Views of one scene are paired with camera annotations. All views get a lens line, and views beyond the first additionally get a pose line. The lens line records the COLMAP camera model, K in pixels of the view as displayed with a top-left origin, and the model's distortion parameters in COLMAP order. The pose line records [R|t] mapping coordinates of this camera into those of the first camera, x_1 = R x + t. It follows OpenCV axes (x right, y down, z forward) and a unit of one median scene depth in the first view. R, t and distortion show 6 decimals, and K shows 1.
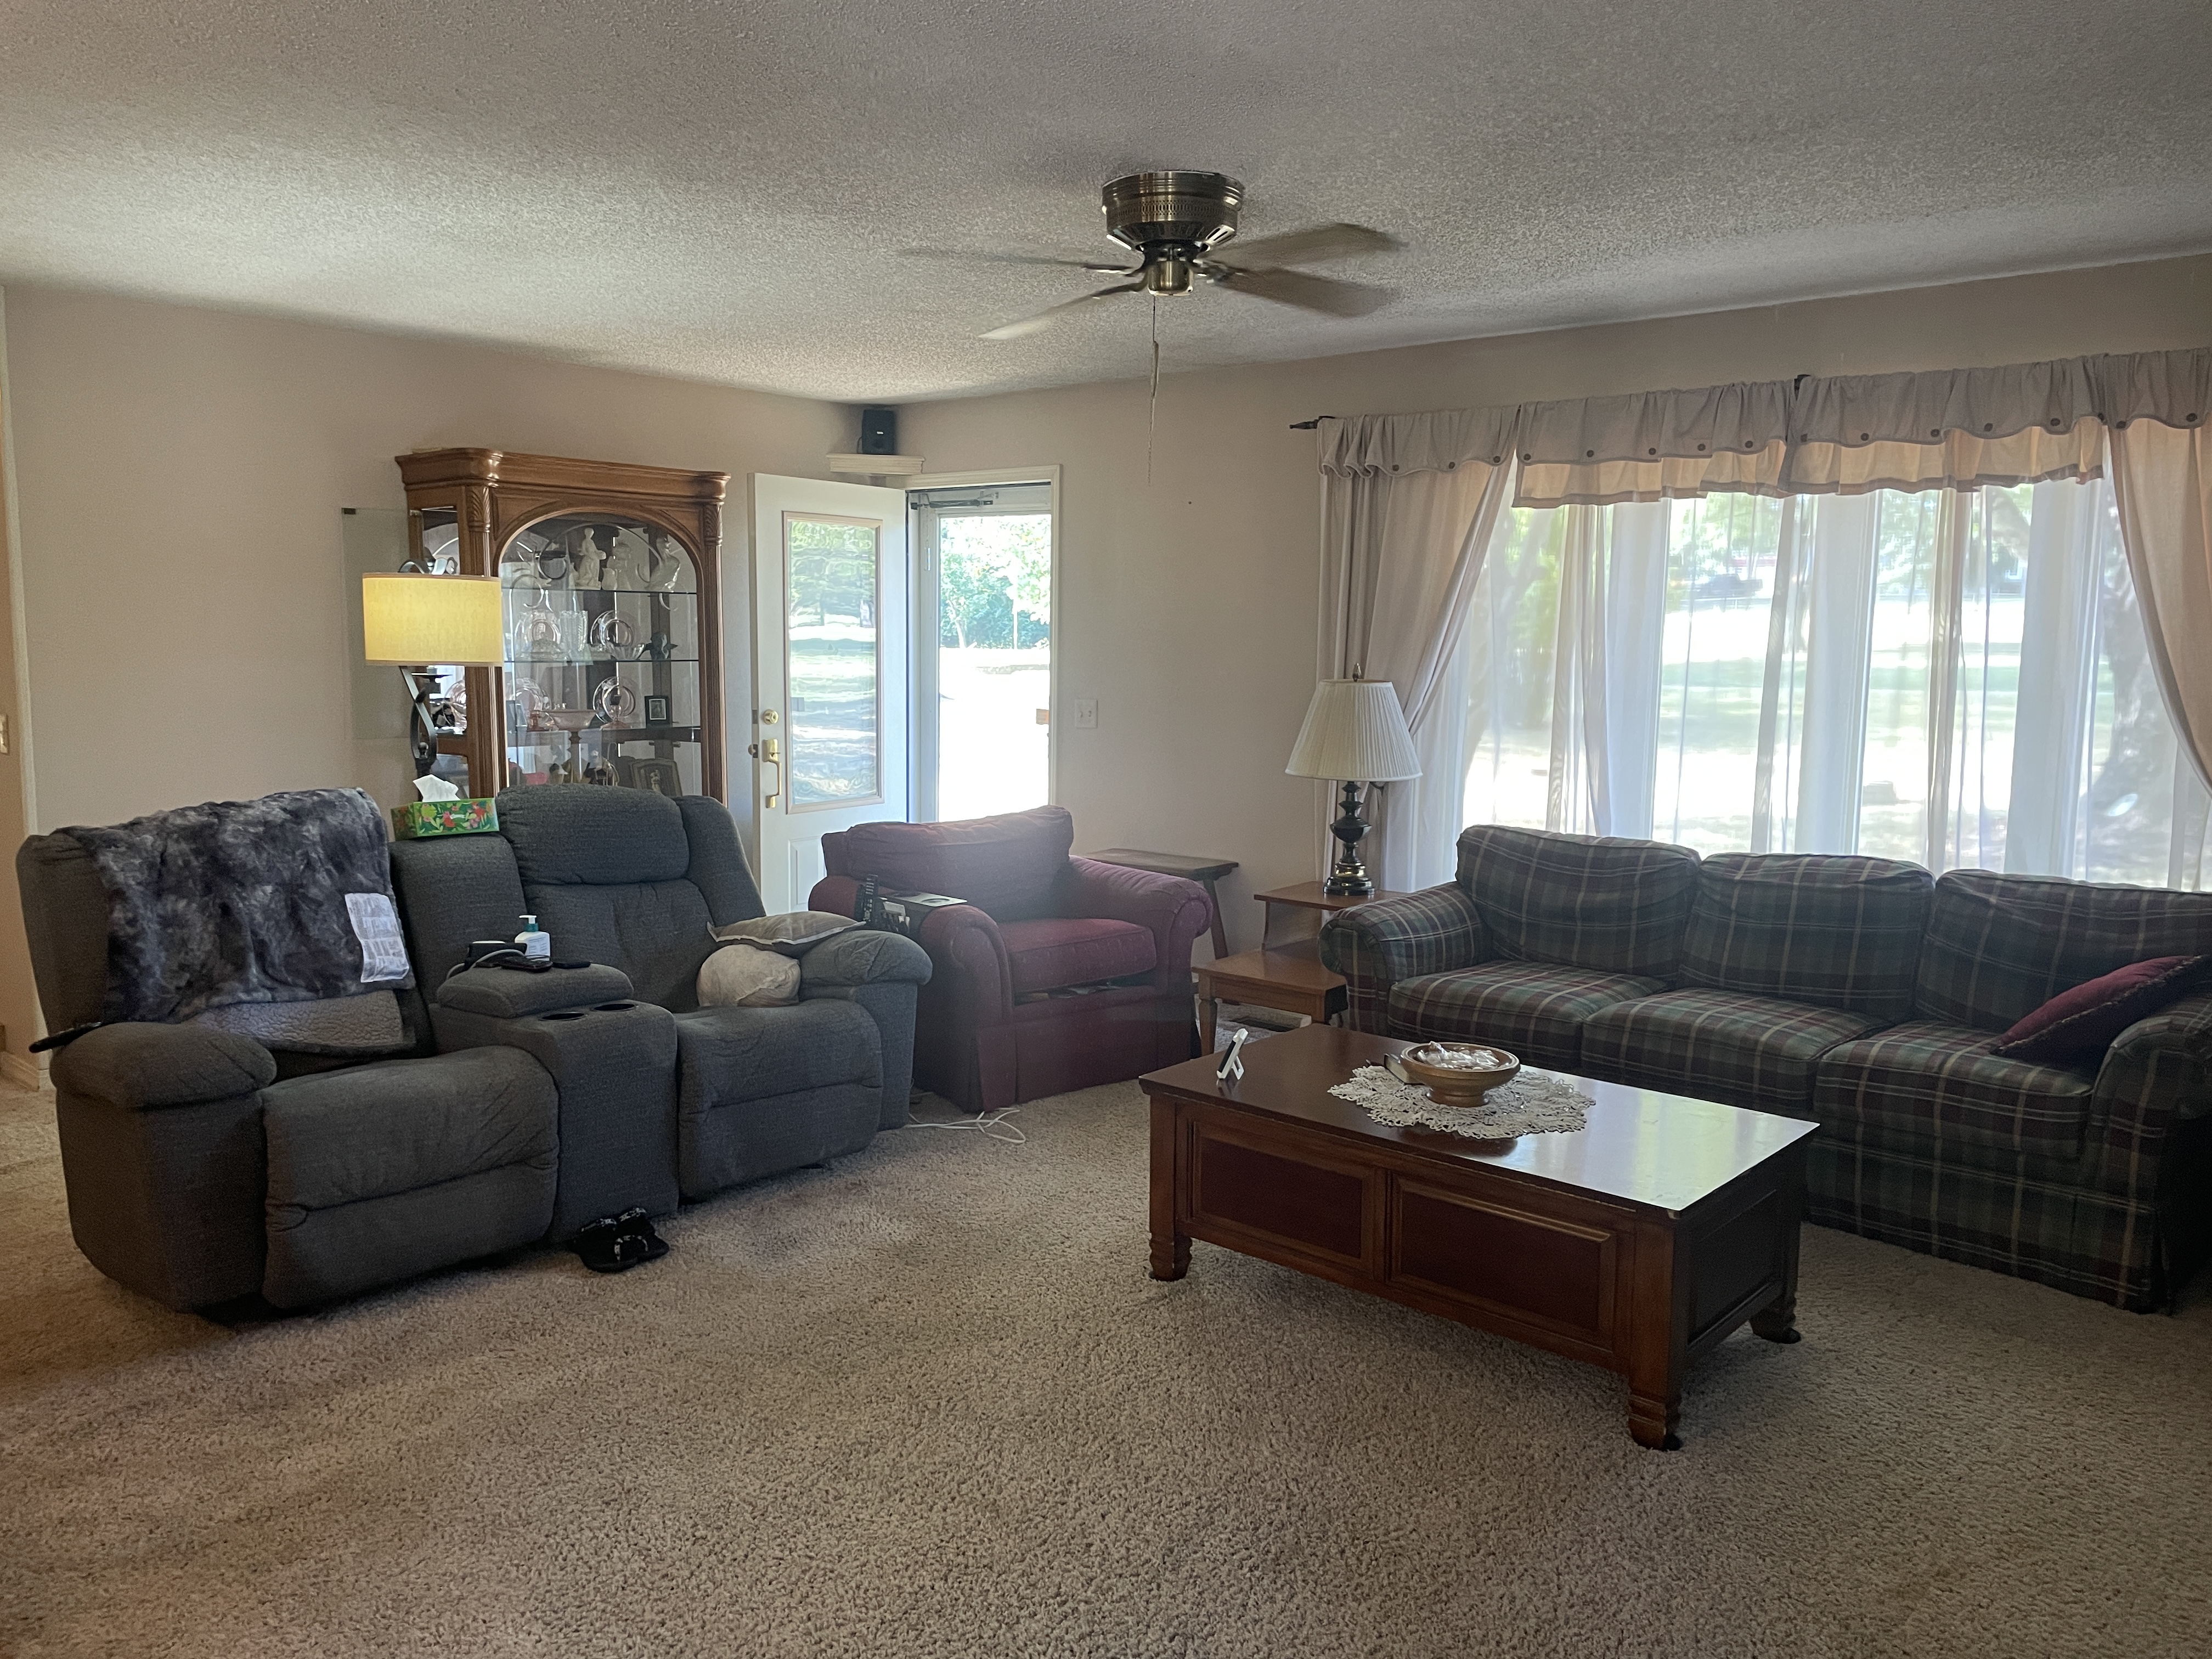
lens RADIAL K [[1658.5, 0, 1016.3], [0, 1658.5, 800.6], [0, 0, 1]] dist [0.084858, -0.108728]
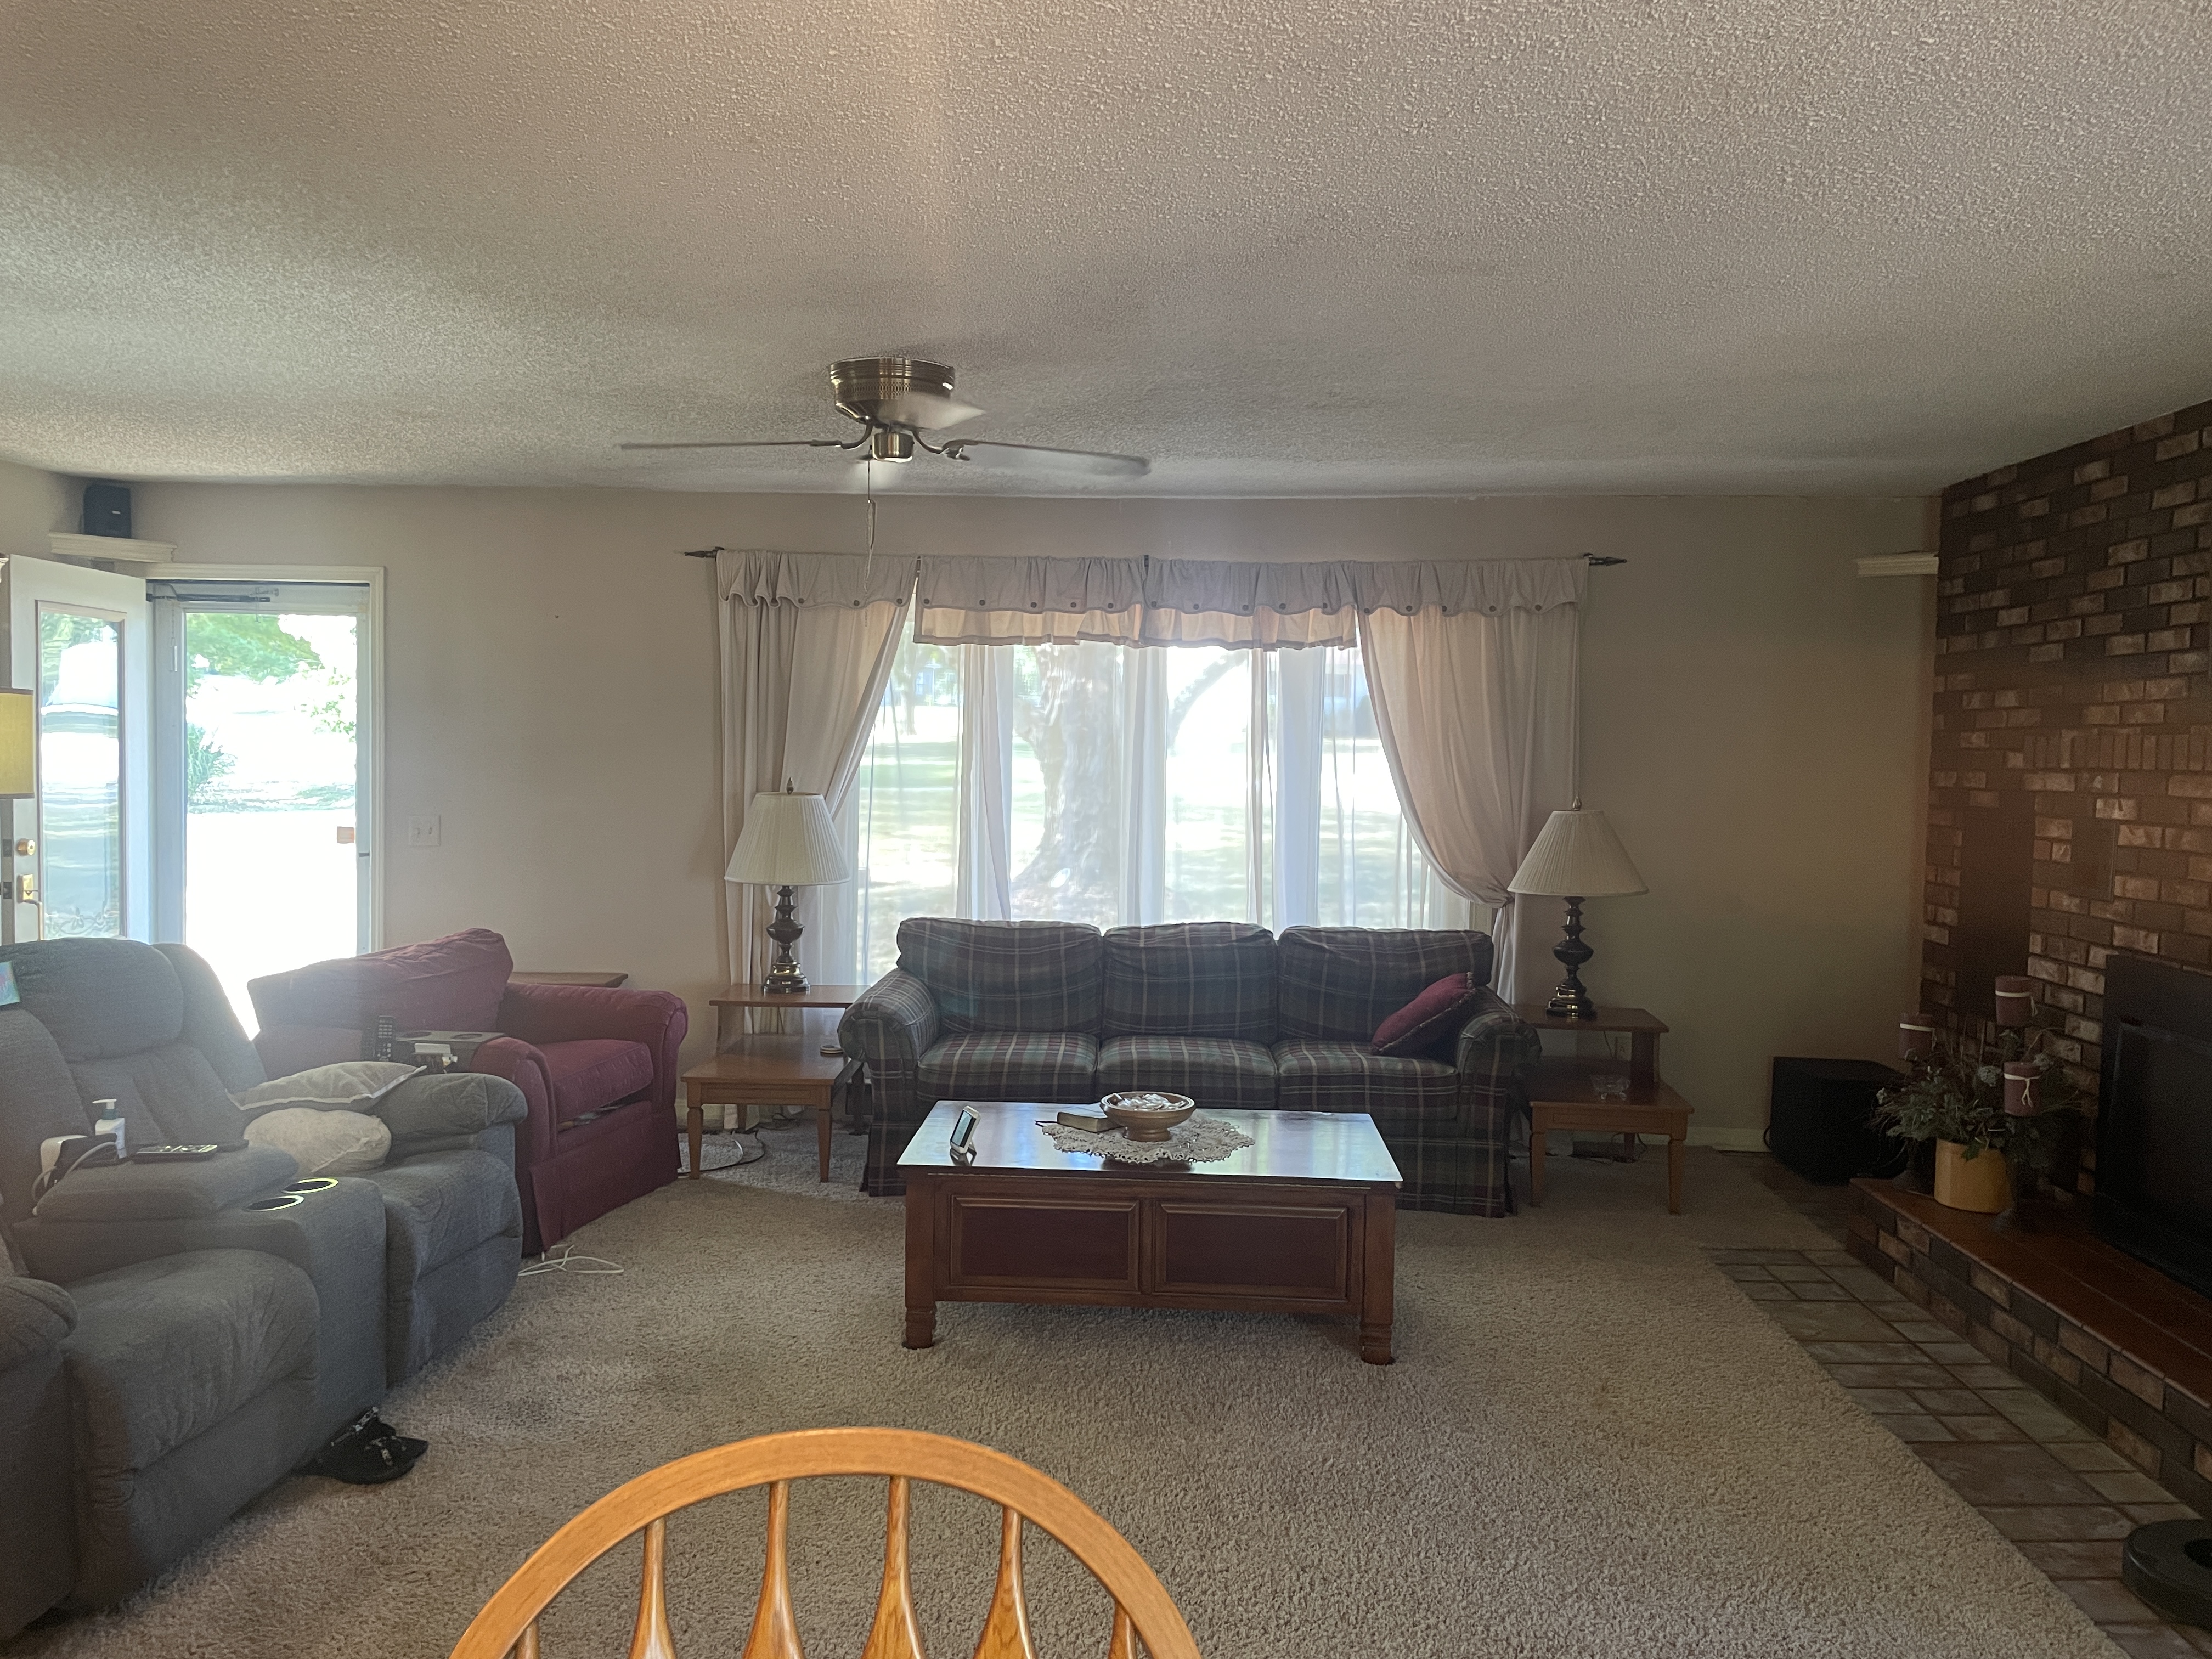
lens RADIAL K [[1658.5, 0, 1078.9], [0, 1658.5, 785.0], [0, 0, 1]] dist [0.084858, -0.108728]
pose [[0.785855, -0.013992, 0.618253, -0.381641], [0.056632, 0.997171, -0.049417, -0.015645], [-0.615813, 0.073847, 0.784424, 0.037509]]
